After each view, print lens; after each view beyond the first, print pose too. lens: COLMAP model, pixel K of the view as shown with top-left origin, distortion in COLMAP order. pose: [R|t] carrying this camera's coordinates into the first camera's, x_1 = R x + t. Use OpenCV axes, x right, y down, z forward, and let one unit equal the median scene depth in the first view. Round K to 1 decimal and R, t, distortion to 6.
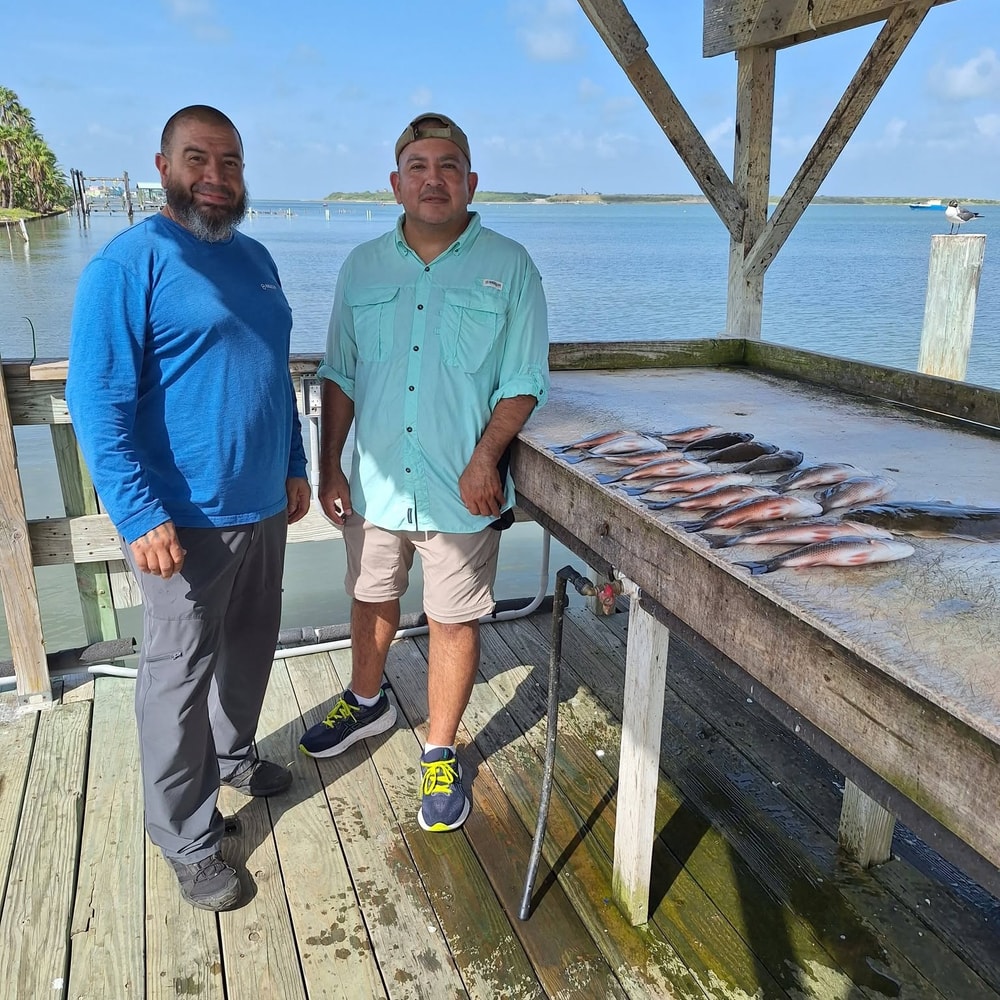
lens RADIAL K [[936.4, 0, 496.3], [0, 936.4, 508.3], [0, 0, 1]] dist [0.019065, 0.000000]
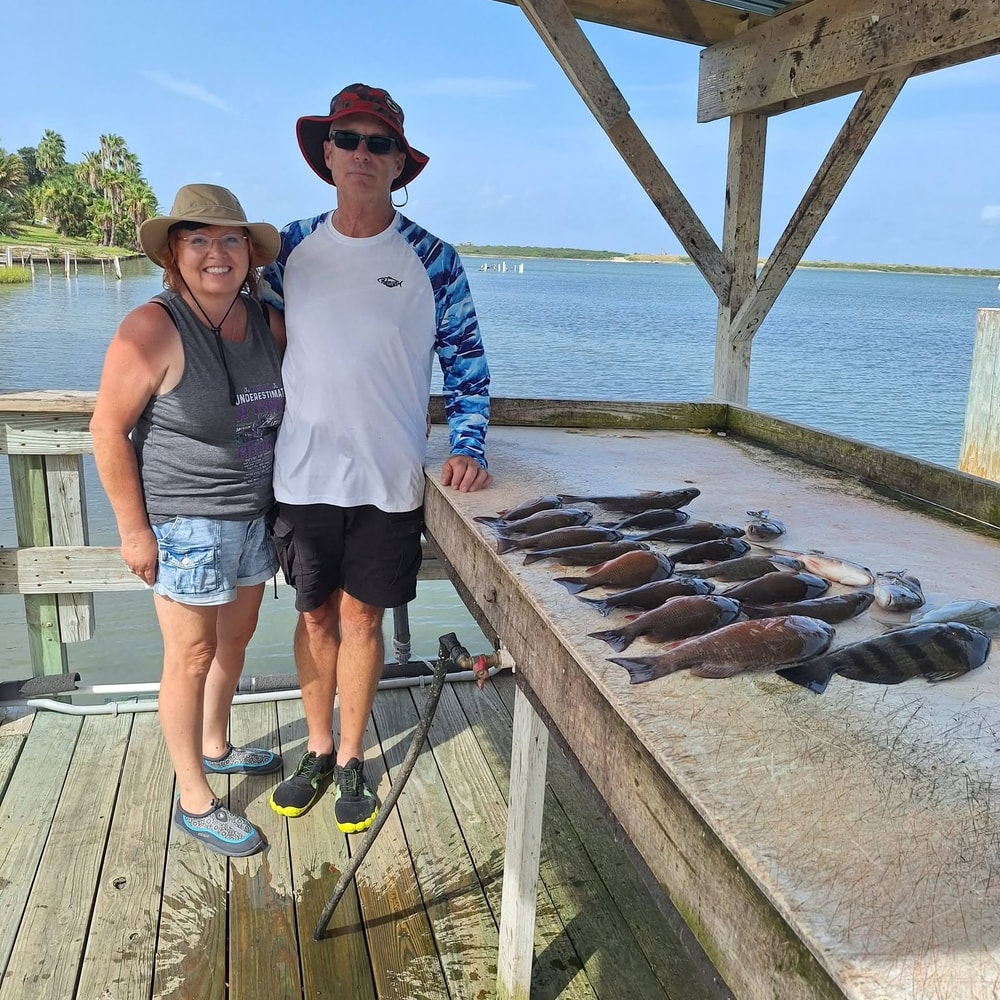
lens RADIAL K [[936.4, 0, 499.5], [0, 936.4, 491.7], [0, 0, 1]] dist [0.019065, 0.000000]
pose [[0.996200, 0.056158, -0.066574, 0.112340], [-0.060705, 0.995811, -0.068372, -0.011728], [0.062455, 0.072154, 0.995436, 0.031920]]
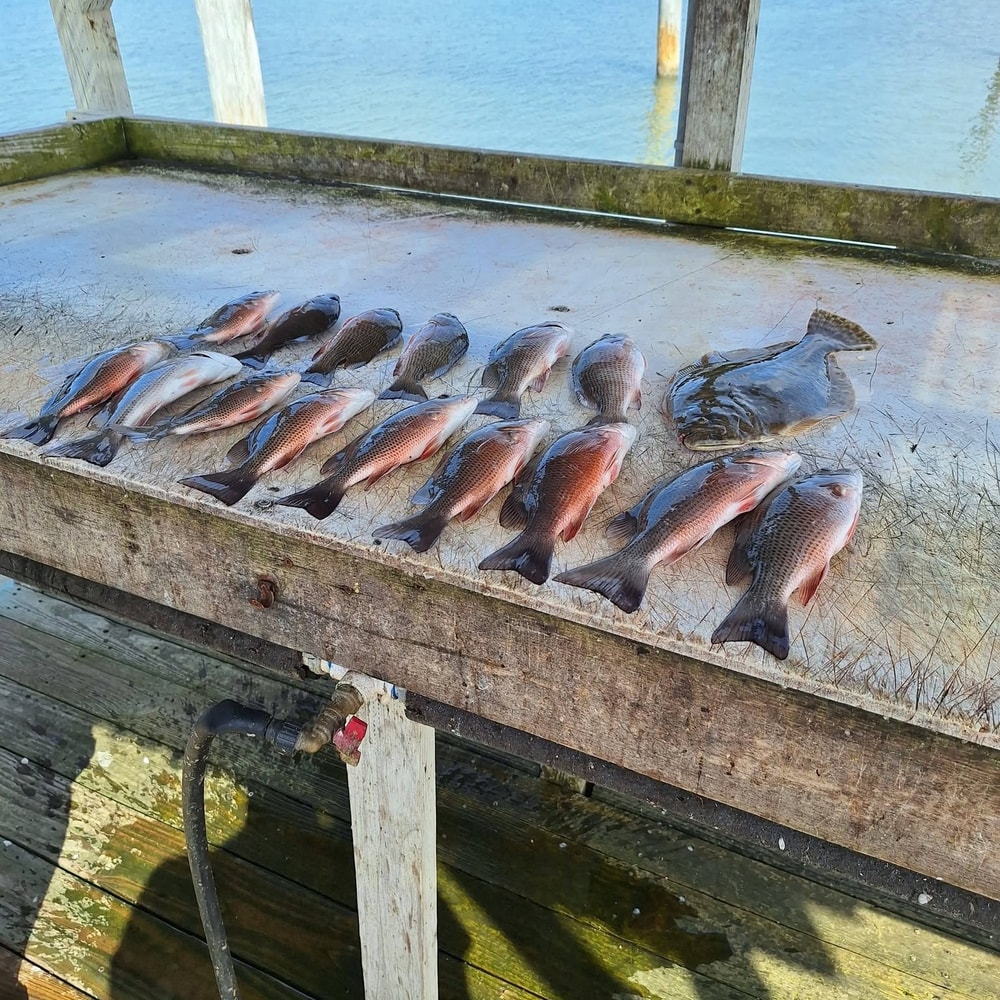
lens RADIAL K [[936.4, 0, 494.2], [0, 936.4, 501.1], [0, 0, 1]] dist [0.019065, 0.000000]
pose [[0.713687, -0.362880, 0.599140, -0.042950], [0.214713, 0.927504, 0.305997, -0.087592], [-0.666745, -0.089743, 0.739863, 0.359556]]
